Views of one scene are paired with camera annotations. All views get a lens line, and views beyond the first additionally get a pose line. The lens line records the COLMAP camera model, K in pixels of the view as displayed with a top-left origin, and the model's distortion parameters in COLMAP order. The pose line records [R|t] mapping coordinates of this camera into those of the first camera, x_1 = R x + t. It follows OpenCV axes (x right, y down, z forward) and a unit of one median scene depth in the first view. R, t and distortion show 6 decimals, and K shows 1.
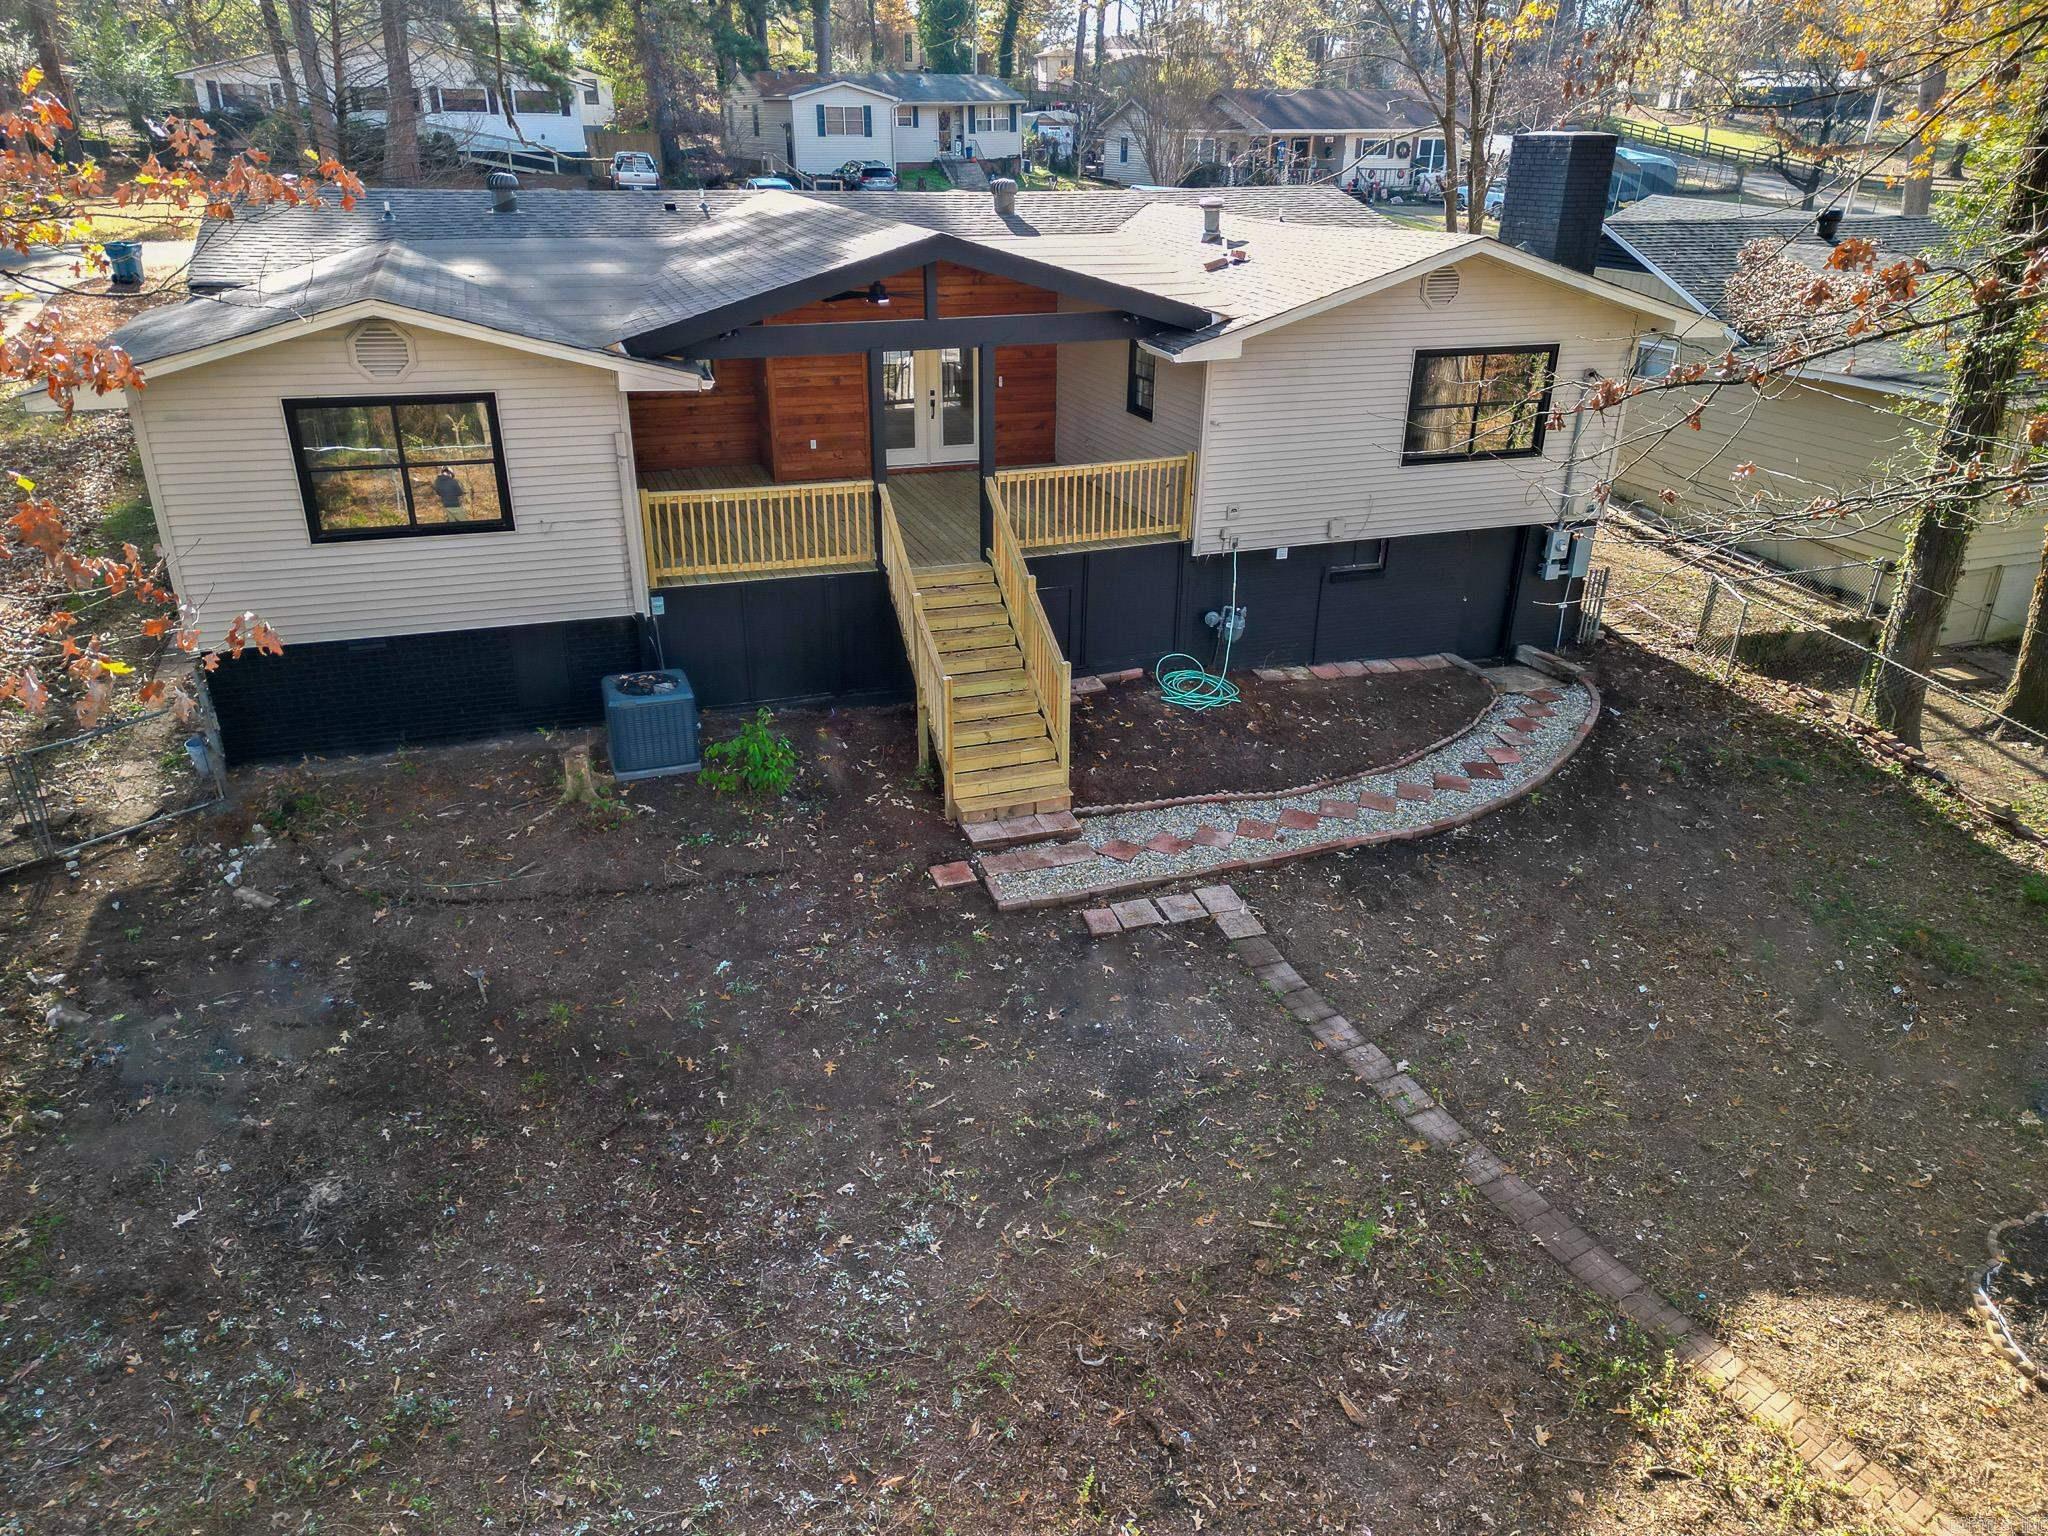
lens RADIAL K [[1436.2, 0, 1022.3], [0, 1436.2, 774.3], [0, 0, 1]] dist [0.055709, -0.045623]
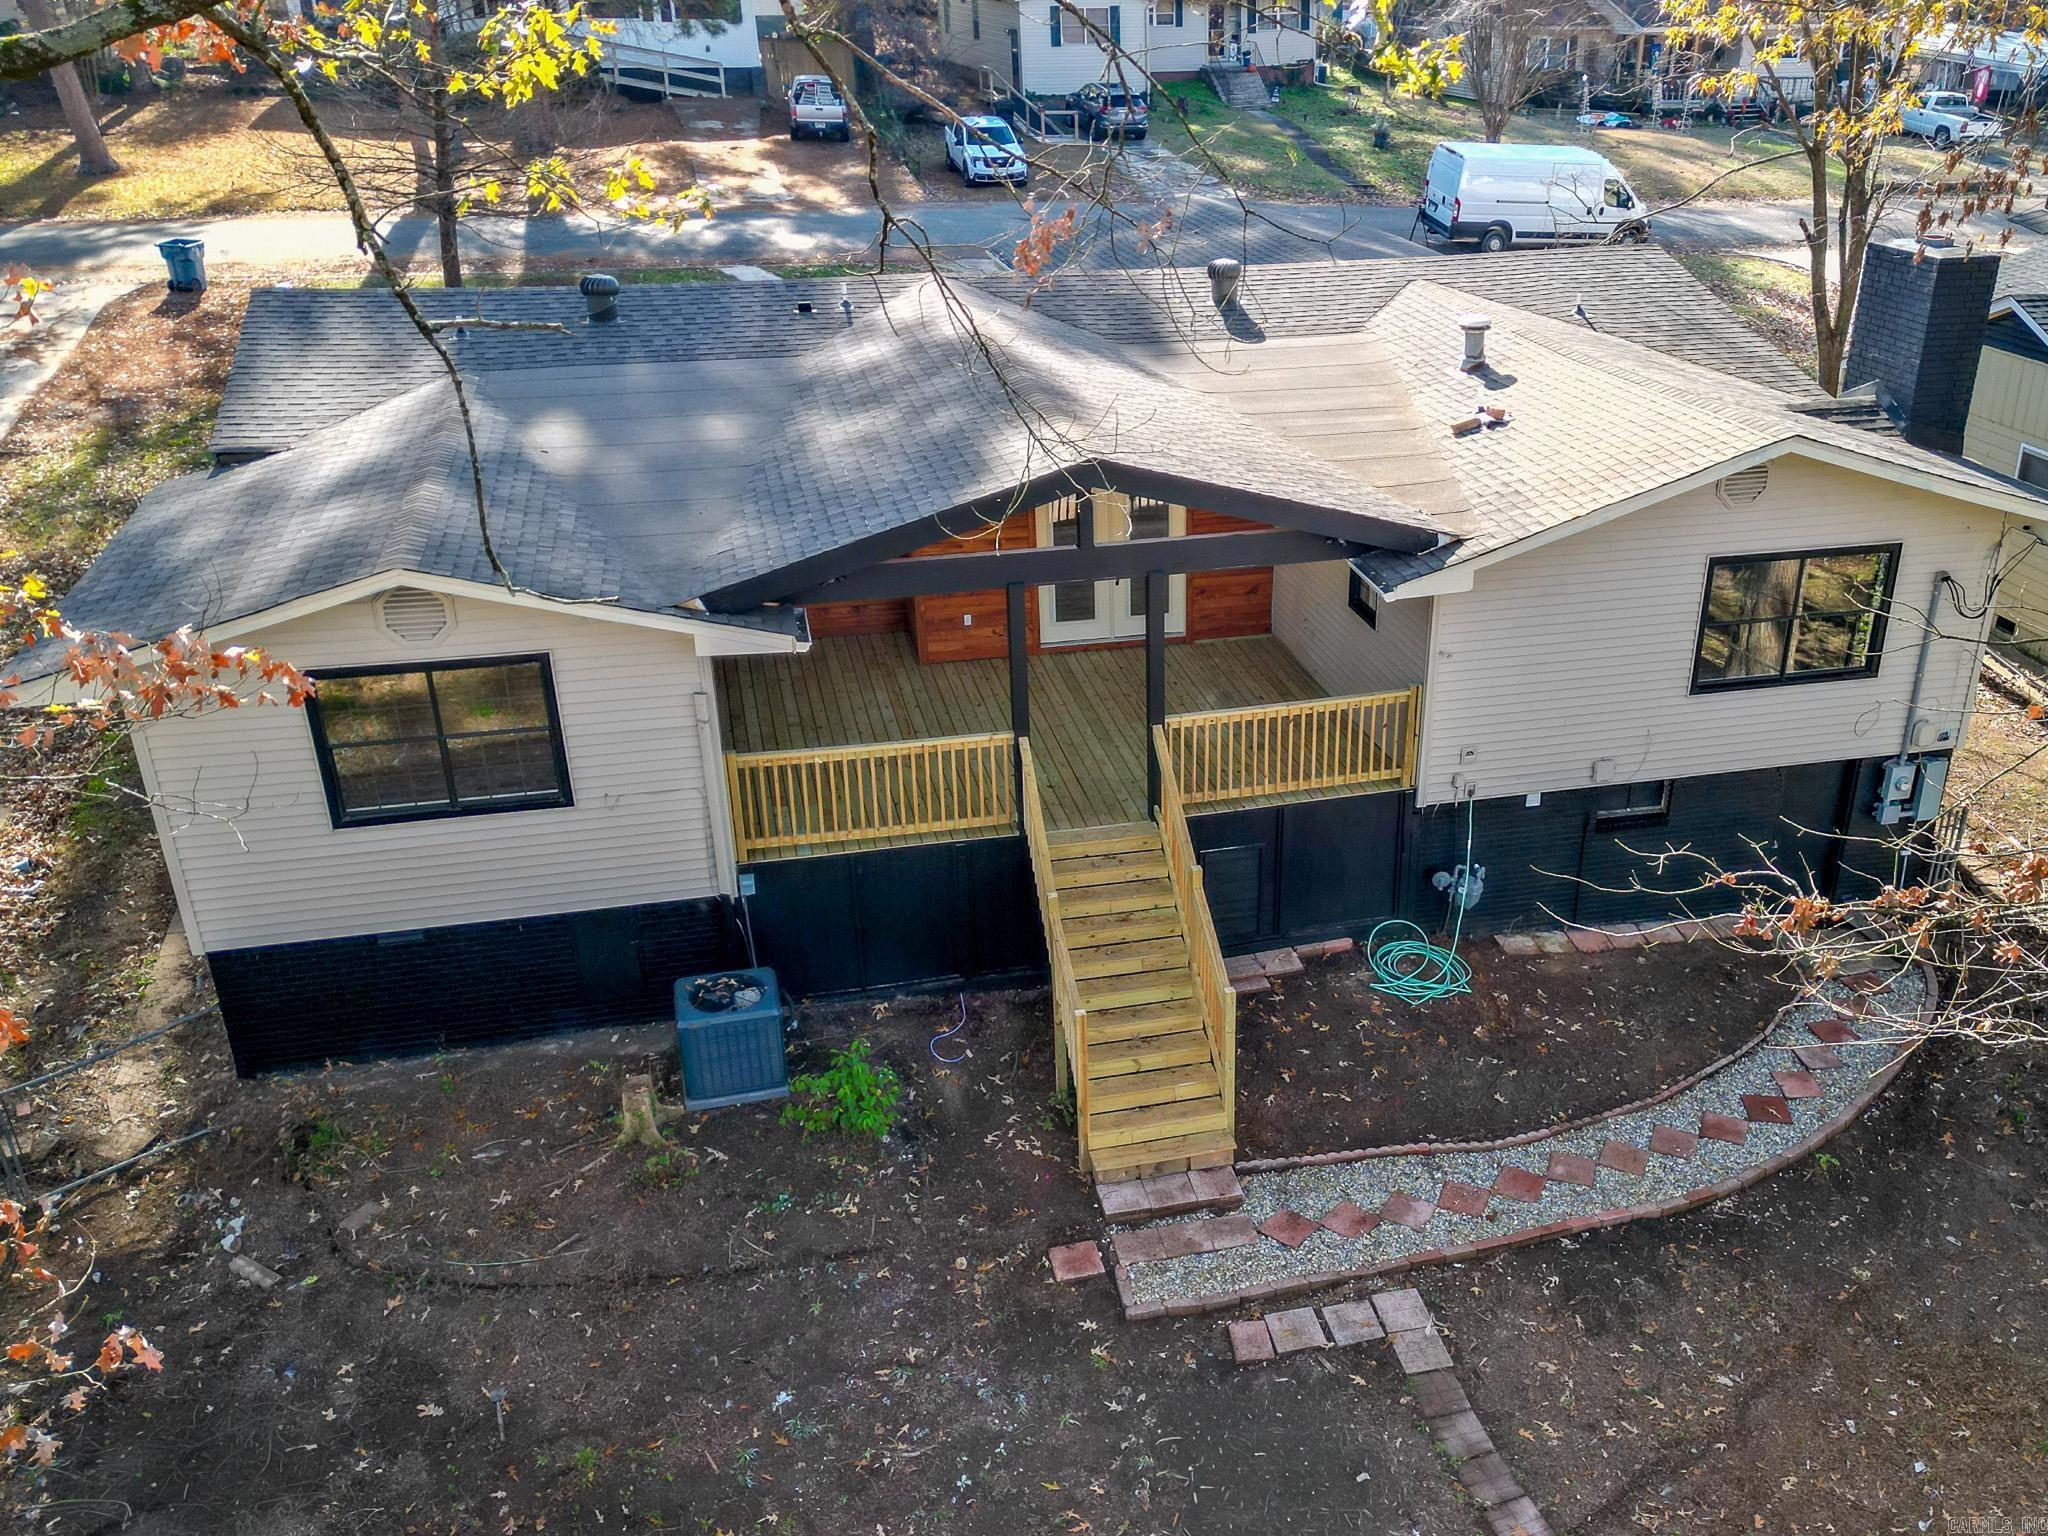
lens RADIAL K [[1838.0, 0, 1194.5], [0, 1838.0, 845.1], [0, 0, 1]] dist [0.052005, -0.044847]
pose [[0.997194, 0.032173, -0.067597, 0.076330], [-0.029893, 0.998958, 0.034472, -0.191444], [0.068636, -0.032355, 0.997117, -0.034699]]
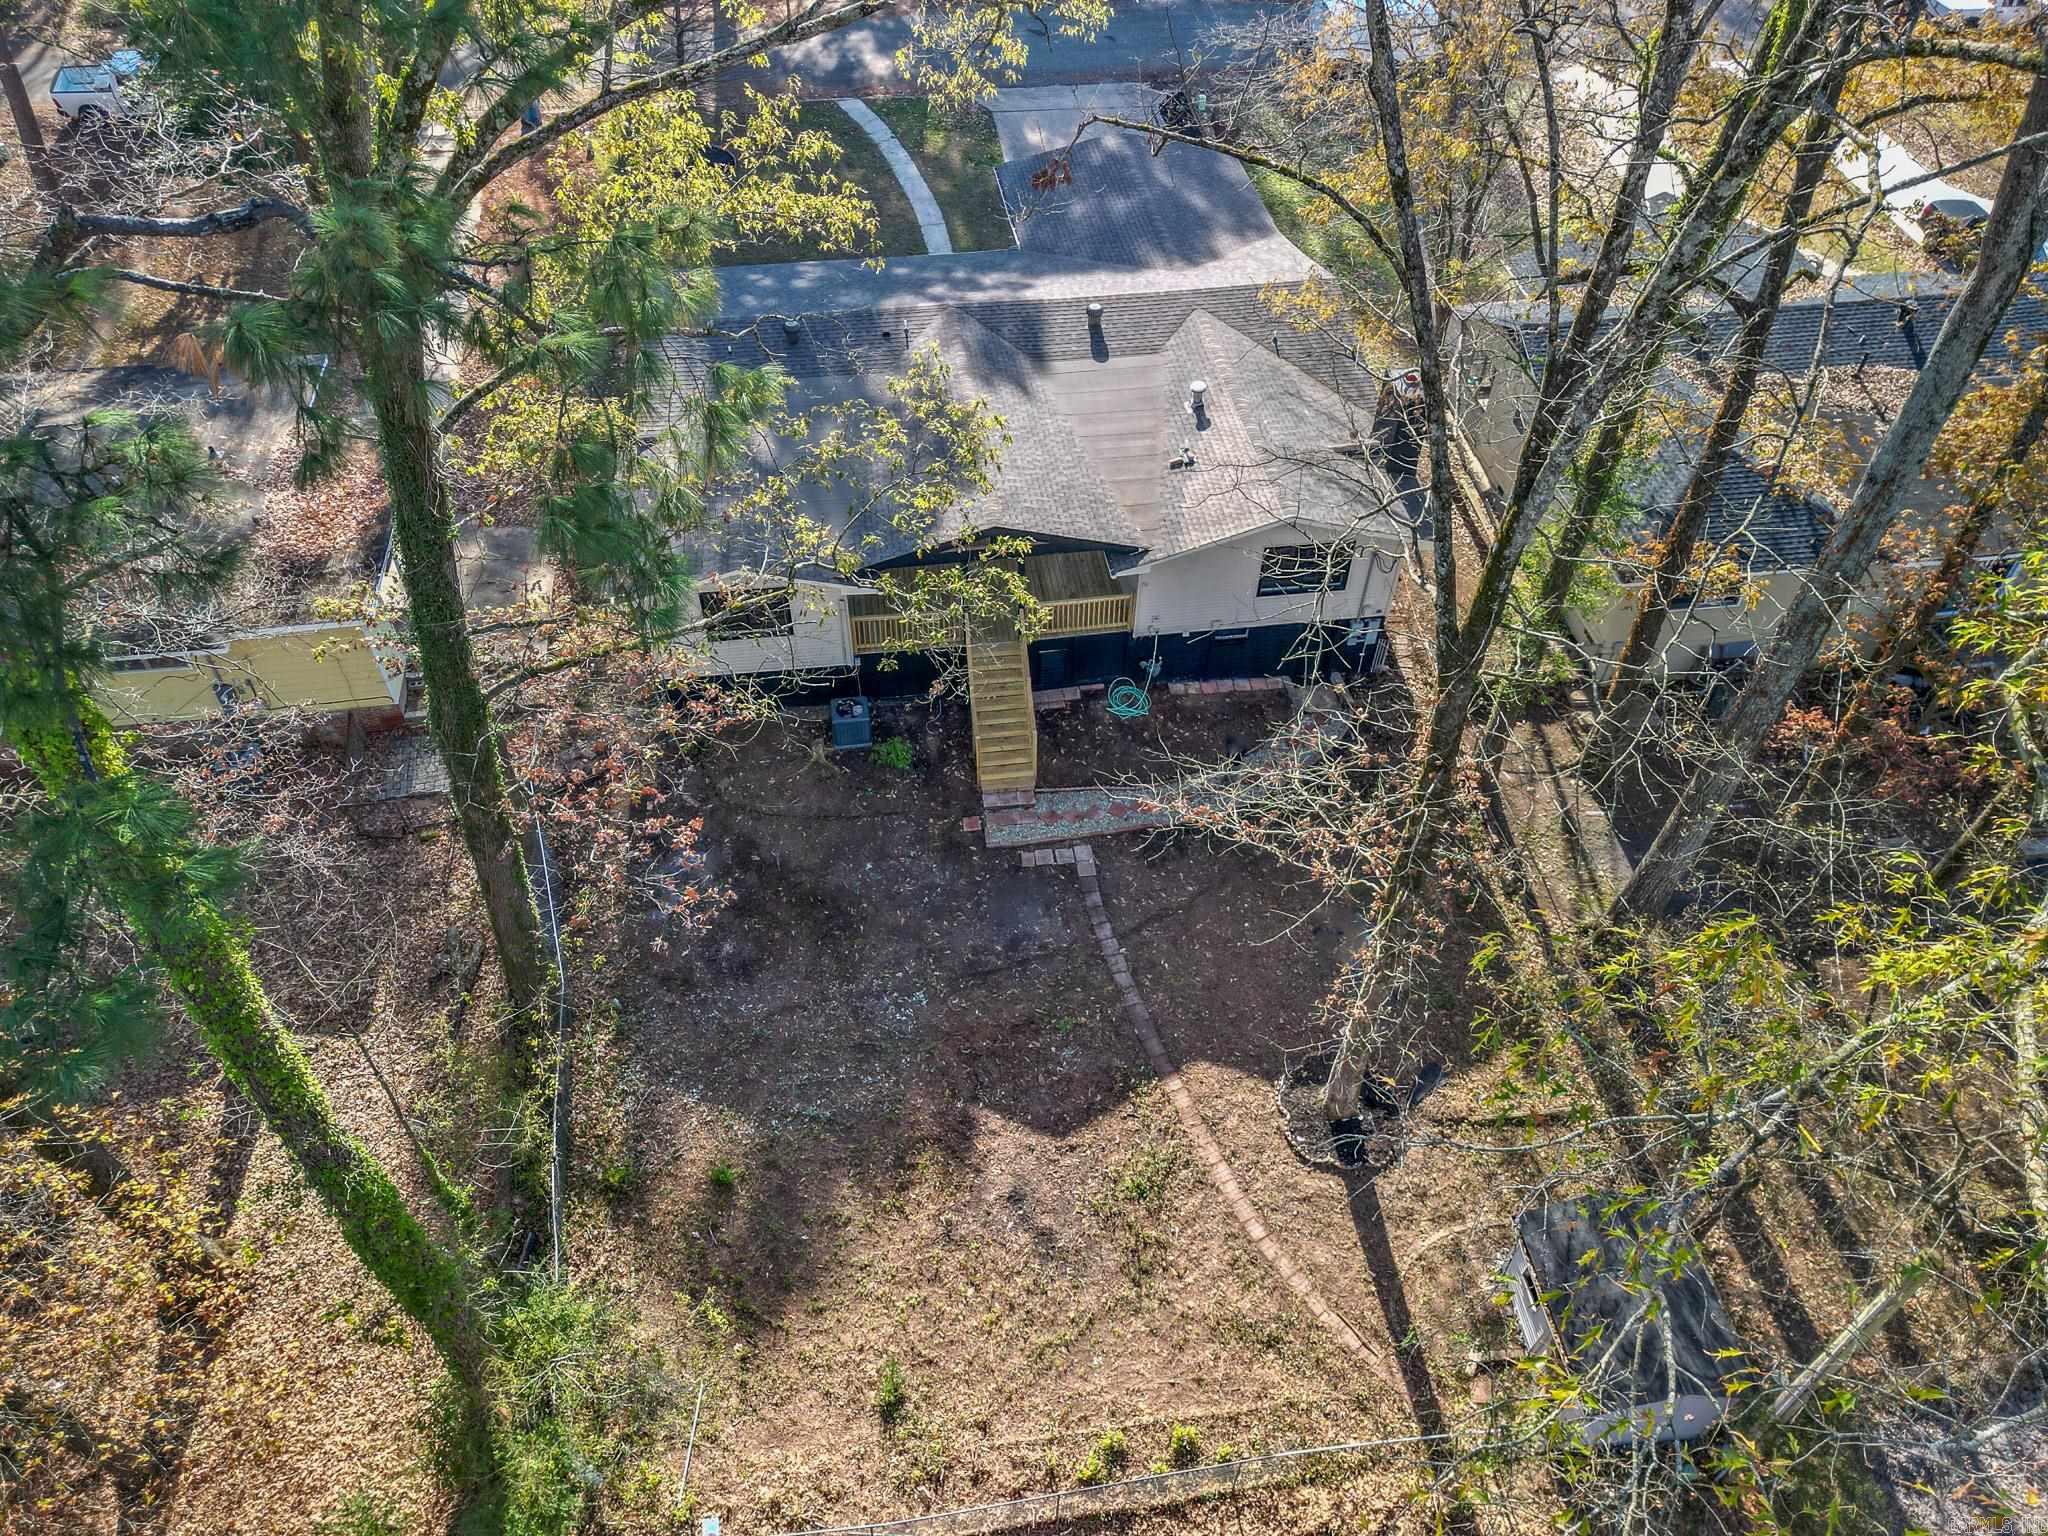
lens RADIAL K [[1436.2, 0, 1023.5], [0, 1436.2, 777.1], [0, 0, 1]] dist [0.055709, -0.045623]
pose [[0.978814, 0.147879, -0.141613, 0.322765], [-0.083970, 0.920725, 0.381071, -0.819646], [0.186739, -0.361106, 0.913636, -0.983176]]
